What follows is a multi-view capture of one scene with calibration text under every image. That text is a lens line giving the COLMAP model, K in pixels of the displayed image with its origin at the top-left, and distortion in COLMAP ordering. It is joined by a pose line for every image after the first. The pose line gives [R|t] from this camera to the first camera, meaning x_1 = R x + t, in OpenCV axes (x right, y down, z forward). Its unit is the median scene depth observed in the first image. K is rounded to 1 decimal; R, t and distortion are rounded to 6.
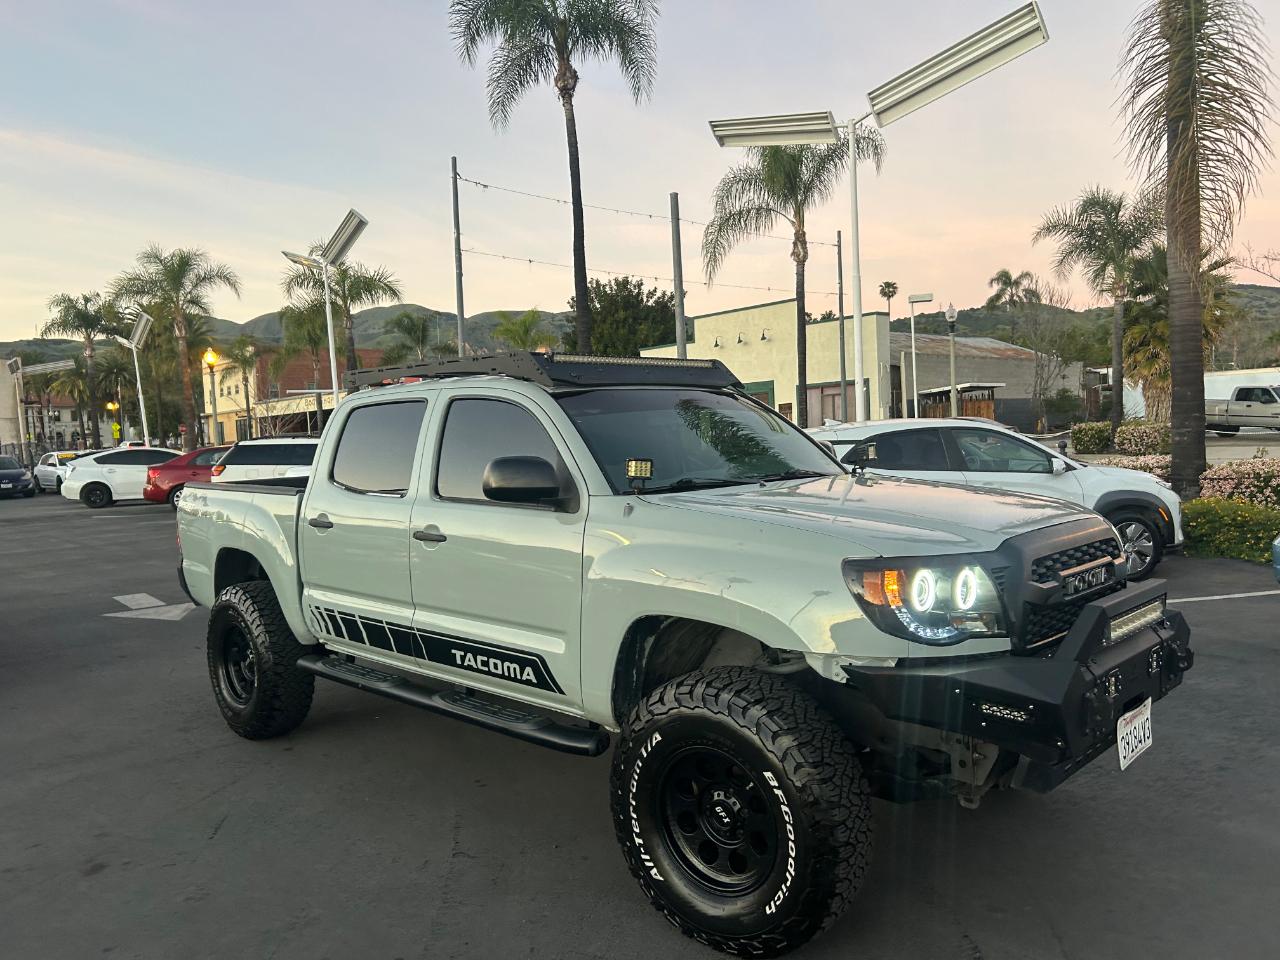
lens RADIAL K [[963.0, 0, 646.0], [0, 963.0, 485.1], [0, 0, 1]] dist [0.049636, -0.055816]
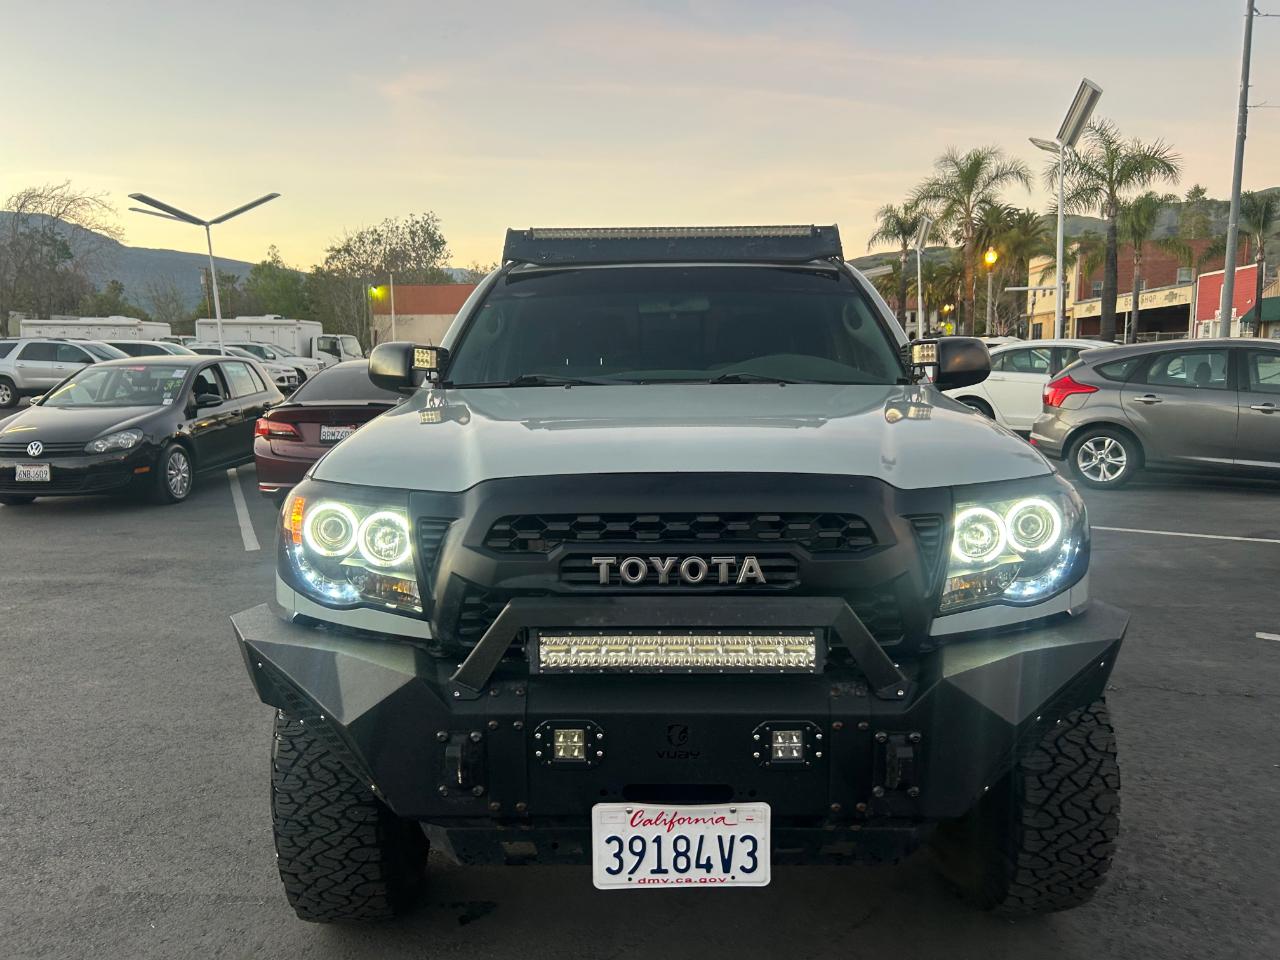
lens RADIAL K [[963.0, 0, 650.5], [0, 963.0, 486.0], [0, 0, 1]] dist [0.049636, -0.055816]
pose [[0.680424, 0.127638, -0.721617, 0.257297], [-0.054150, 0.990780, 0.124188, -0.007235], [0.730815, -0.045425, 0.681062, 0.179252]]
